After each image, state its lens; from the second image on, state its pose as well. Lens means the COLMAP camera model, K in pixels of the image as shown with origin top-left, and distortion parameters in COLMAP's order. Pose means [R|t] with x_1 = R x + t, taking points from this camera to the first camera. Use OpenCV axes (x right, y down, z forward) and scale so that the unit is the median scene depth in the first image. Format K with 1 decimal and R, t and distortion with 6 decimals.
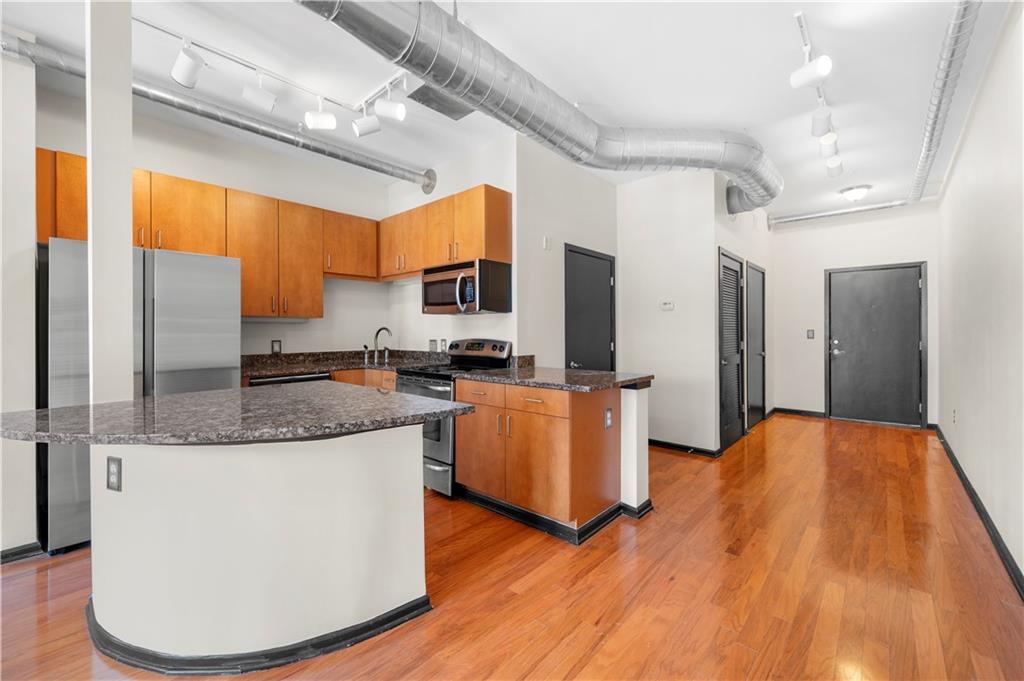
lens RADIAL K [[414.0, 0, 517.4], [0, 414.0, 330.1], [0, 0, 1]] dist [0.002156, 0.000205]
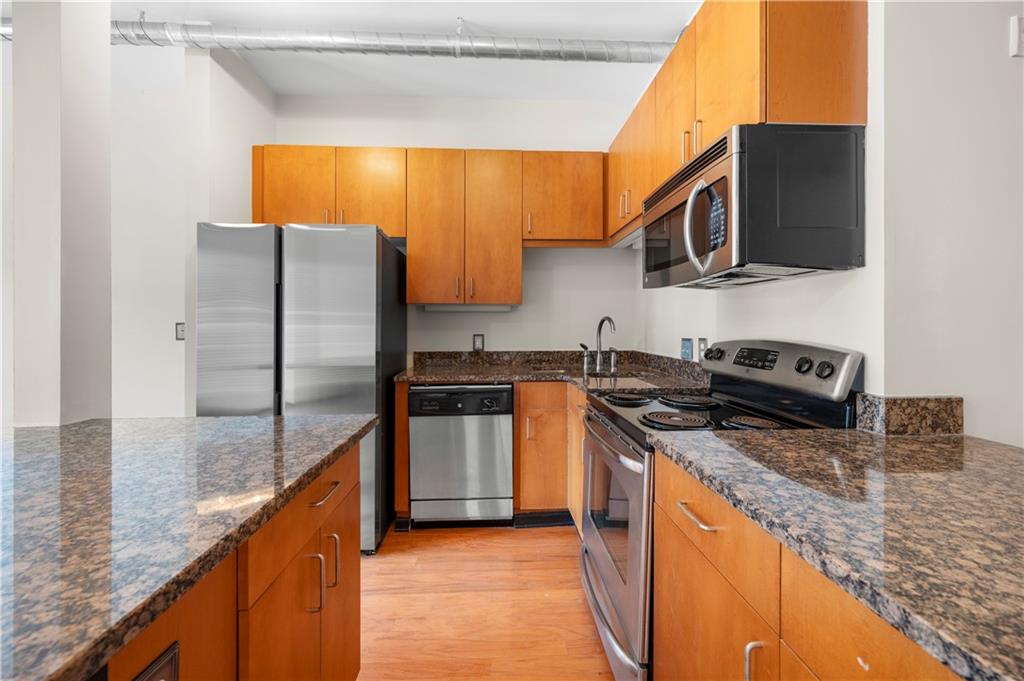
lens RADIAL K [[408.4, 0, 513.7], [0, 408.4, 324.2], [0, 0, 1]] dist [-0.000460, -0.000642]
pose [[0.701315, 0.001595, -0.712850, 0.019560], [0.002439, 0.999986, 0.004638, 0.001827], [0.712847, -0.004992, 0.701302, 0.459699]]
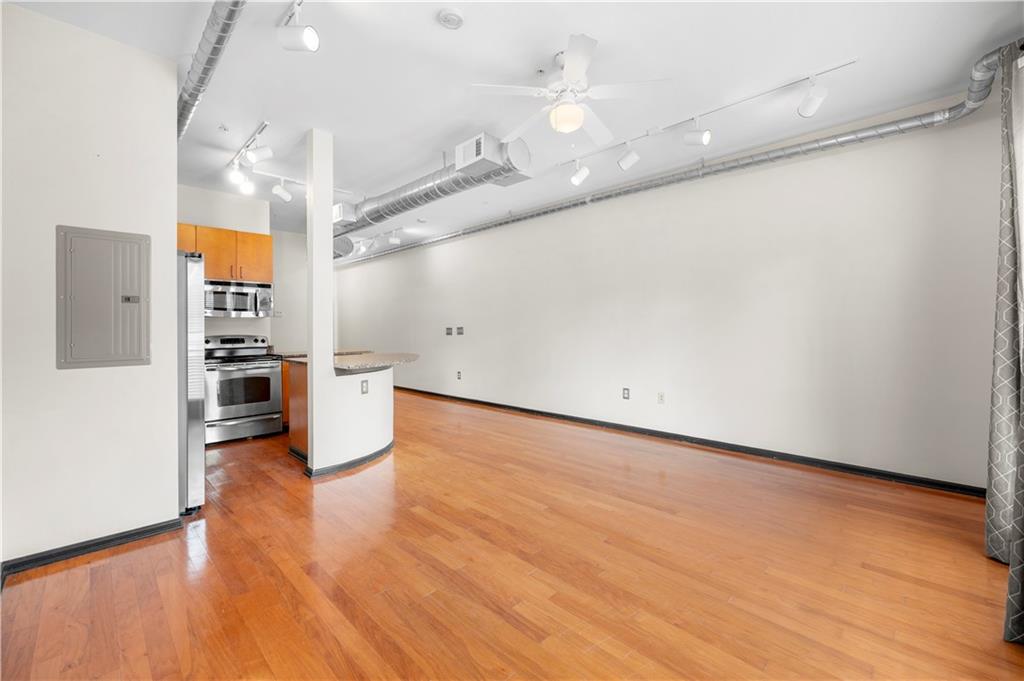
lens RADIAL K [[425.7, 0, 519.2], [0, 425.7, 326.7], [0, 0, 1]] dist [0.000412, -0.000031]
pose [[0.052326, 0.007751, 0.998600, -1.262093], [0.003897, 0.999961, -0.007966, 0.006553], [-0.998622, 0.004308, 0.052294, -0.011560]]
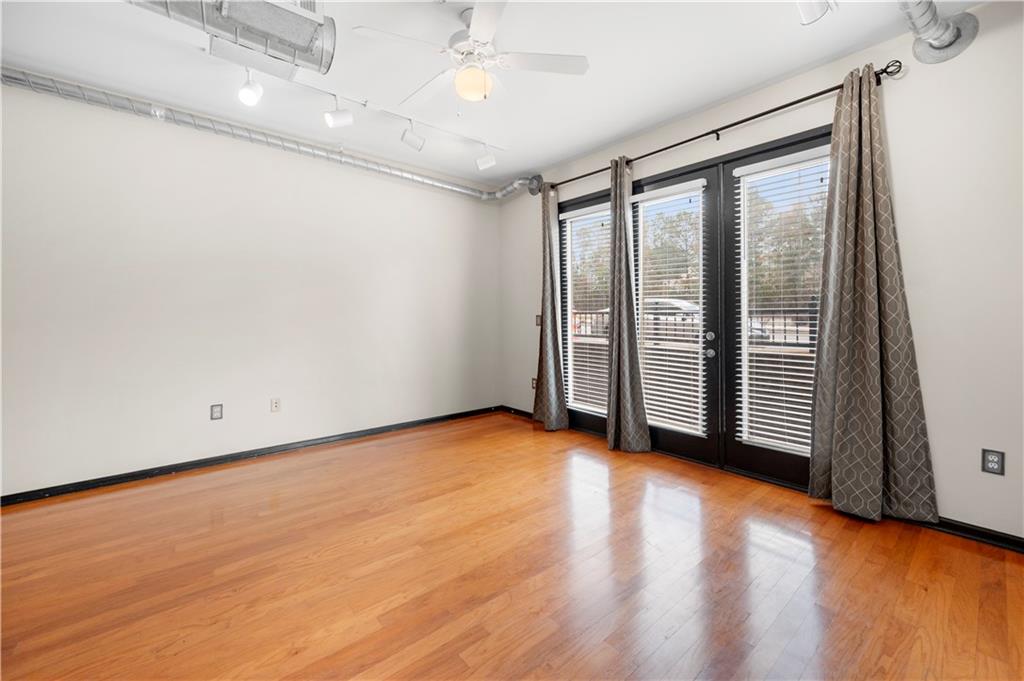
lens RADIAL K [[412.5, 0, 516.6], [0, 412.5, 316.2], [0, 0, 1]] dist [-0.000984, -0.000276]
pose [[-0.990123, 0.010085, 0.139836, -0.770229], [0.009176, 0.999932, -0.007146, 0.005768], [-0.139899, -0.005792, -0.990149, 0.482142]]
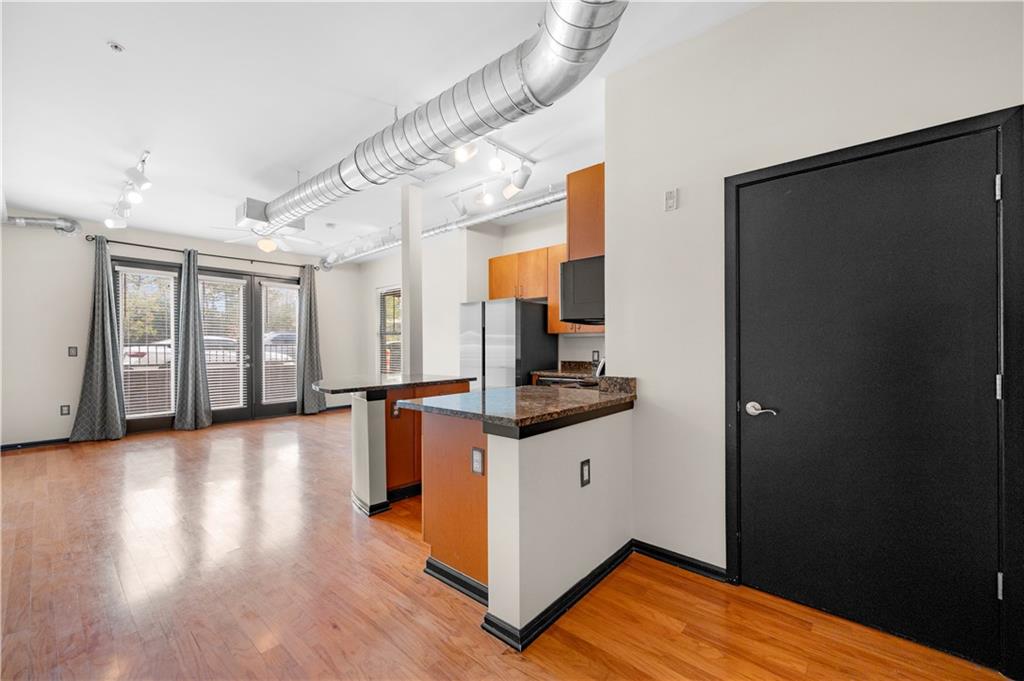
lens RADIAL K [[413.6, 0, 509.4], [0, 413.6, 345.9], [0, 0, 1]] dist [-0.002223, -0.000040]
pose [[0.004412, 0.002795, -0.999986, 0.613305], [0.010231, 0.999944, 0.002840, 0.002932], [0.999938, -0.010244, 0.004384, 0.673190]]
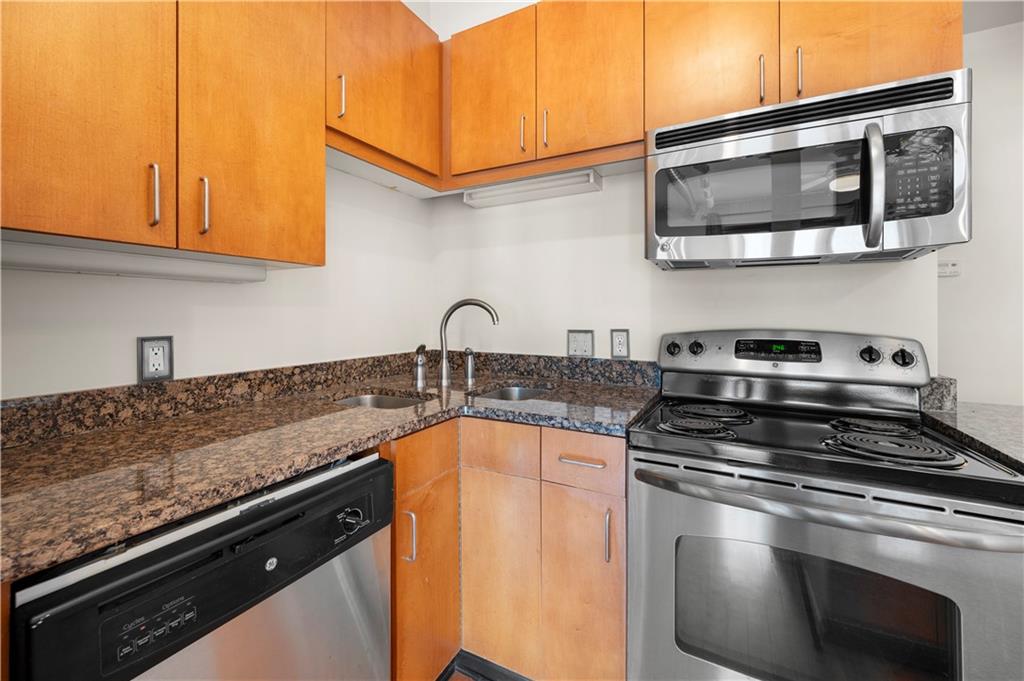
lens RADIAL K [[415.9, 0, 518.3], [0, 415.9, 311.2], [0, 0, 1]] dist [0.000408, 0.000136]
pose [[0.971346, 0.005760, 0.237599, -0.368235], [-0.005994, 0.999982, 0.000266, 0.004640], [-0.237594, -0.001682, 0.971363, 0.596551]]
